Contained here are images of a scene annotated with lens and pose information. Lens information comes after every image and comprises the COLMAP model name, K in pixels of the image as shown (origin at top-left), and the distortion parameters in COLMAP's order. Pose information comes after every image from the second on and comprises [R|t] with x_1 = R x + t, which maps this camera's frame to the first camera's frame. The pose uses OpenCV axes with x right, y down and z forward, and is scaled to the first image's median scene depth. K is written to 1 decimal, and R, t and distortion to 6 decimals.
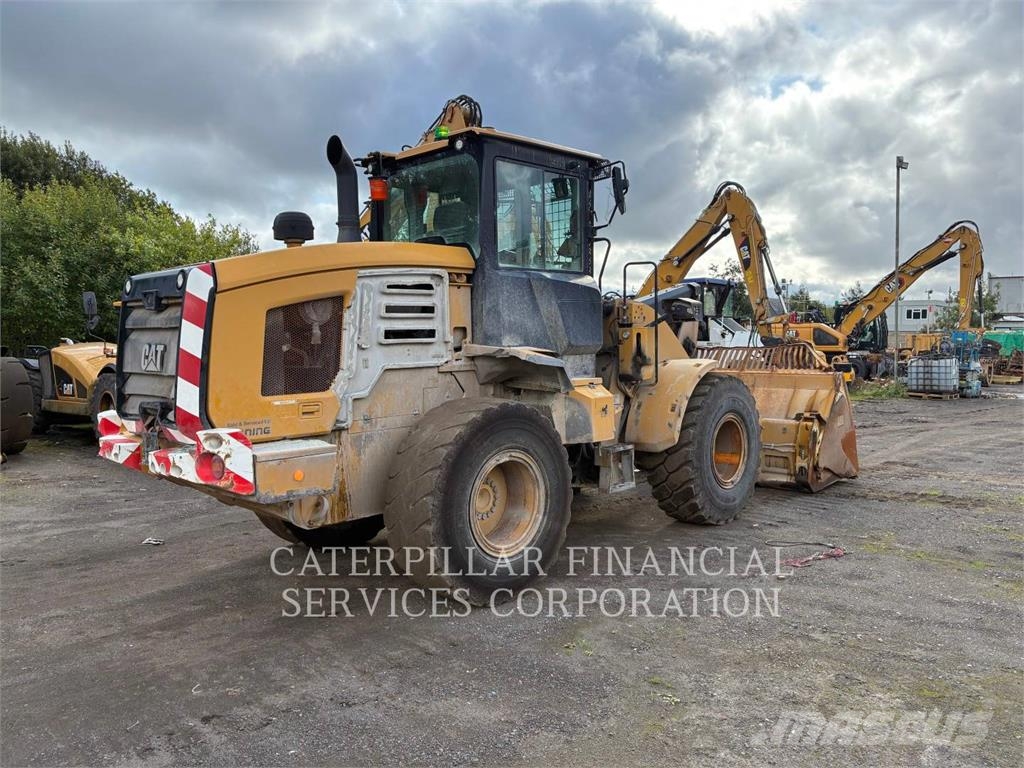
lens RADIAL K [[772.3, 0, 508.7], [0, 772.3, 362.8], [0, 0, 1]] dist [0.055282, -0.062648]
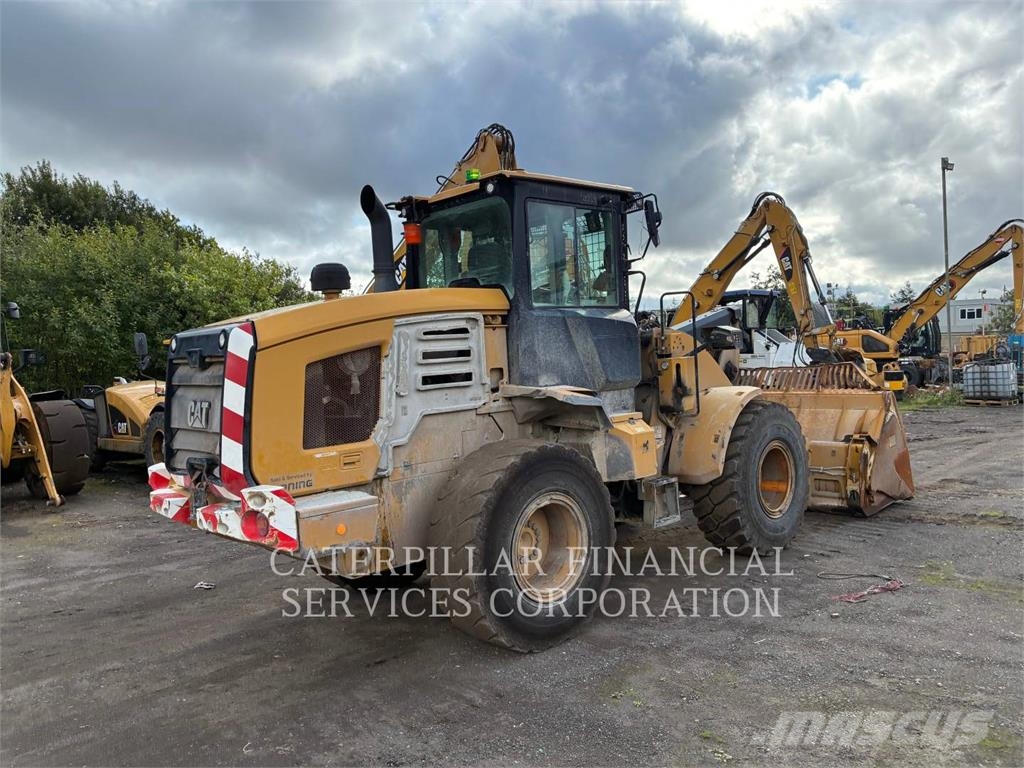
lens RADIAL K [[772.3, 0, 508.7], [0, 772.3, 362.8], [0, 0, 1]] dist [0.055282, -0.062648]
pose [[0.997911, -0.035098, -0.054236, 0.007085], [0.034063, 0.999222, -0.019886, -0.032608], [0.054892, 0.017997, 0.998330, -0.000740]]
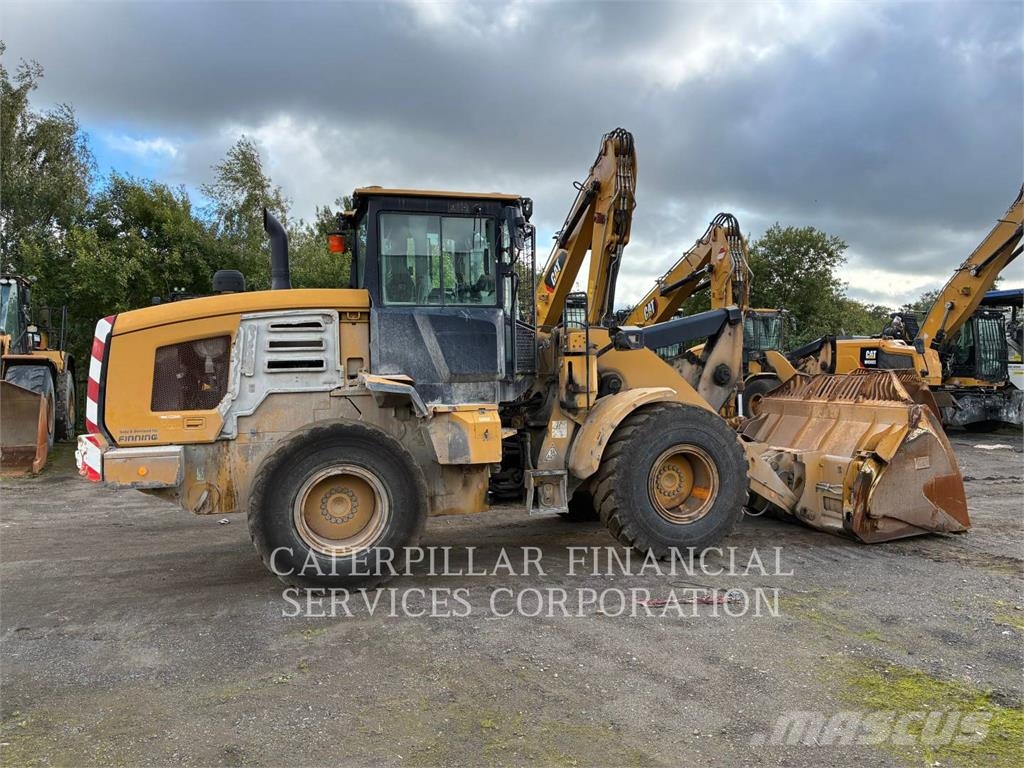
lens RADIAL K [[769.0, 0, 510.2], [0, 769.0, 370.5], [0, 0, 1]] dist [0.032129, -0.025110]
pose [[0.886369, 0.003553, -0.462965, 0.676672], [-0.011761, 0.999821, -0.014844, -0.012523], [0.462829, 0.018602, 0.886252, 0.077019]]
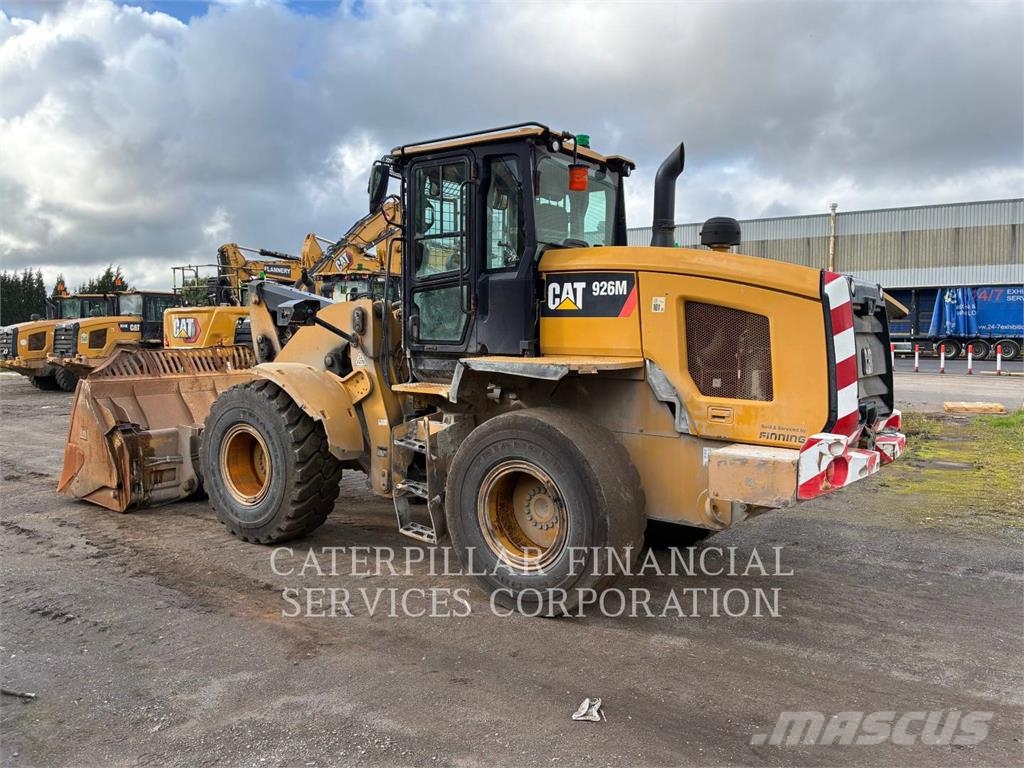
lens RADIAL K [[769.0, 0, 510.2], [0, 769.0, 370.5], [0, 0, 1]] dist [0.032129, -0.025110]
pose [[-0.137438, -0.042769, 0.989587, -1.139240], [0.030312, 0.998418, 0.047360, -0.046381], [-0.990046, 0.036505, -0.135924, 1.301011]]
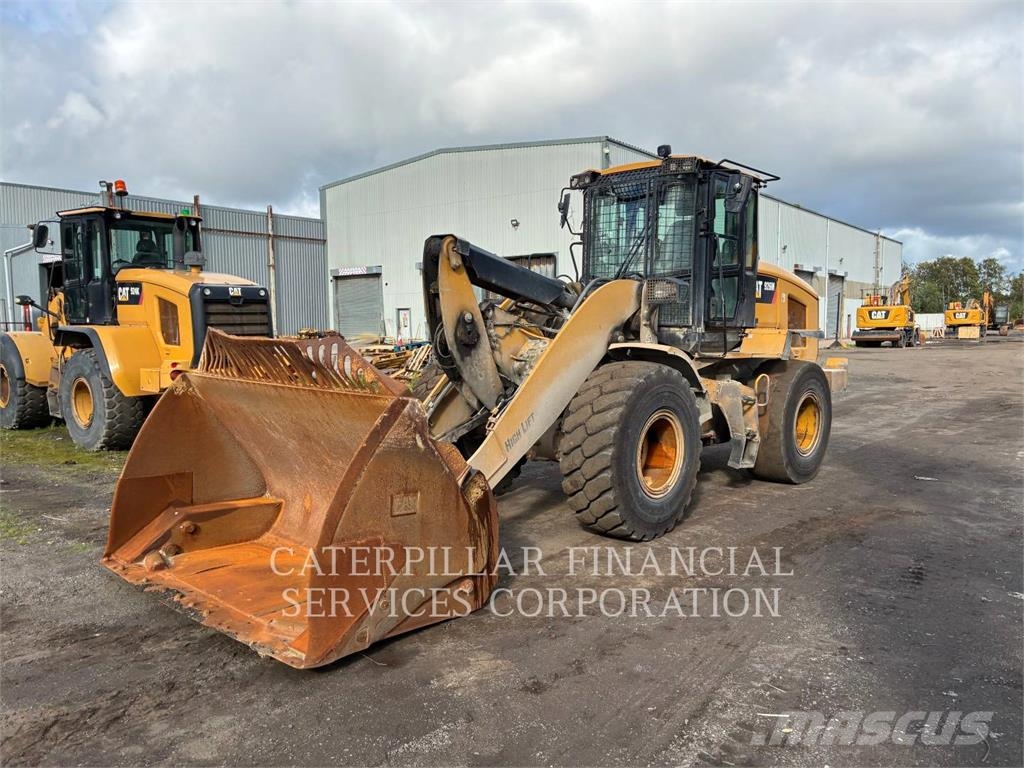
lens RADIAL K [[773.7, 0, 524.6], [0, 773.7, 382.0], [0, 0, 1]] dist [0.023236, -0.006920]
pose [[-0.999560, 0.004965, -0.029233, 0.297214], [0.001679, 0.993778, 0.111364, -0.080764], [0.029604, 0.111266, -0.993350, 2.604528]]
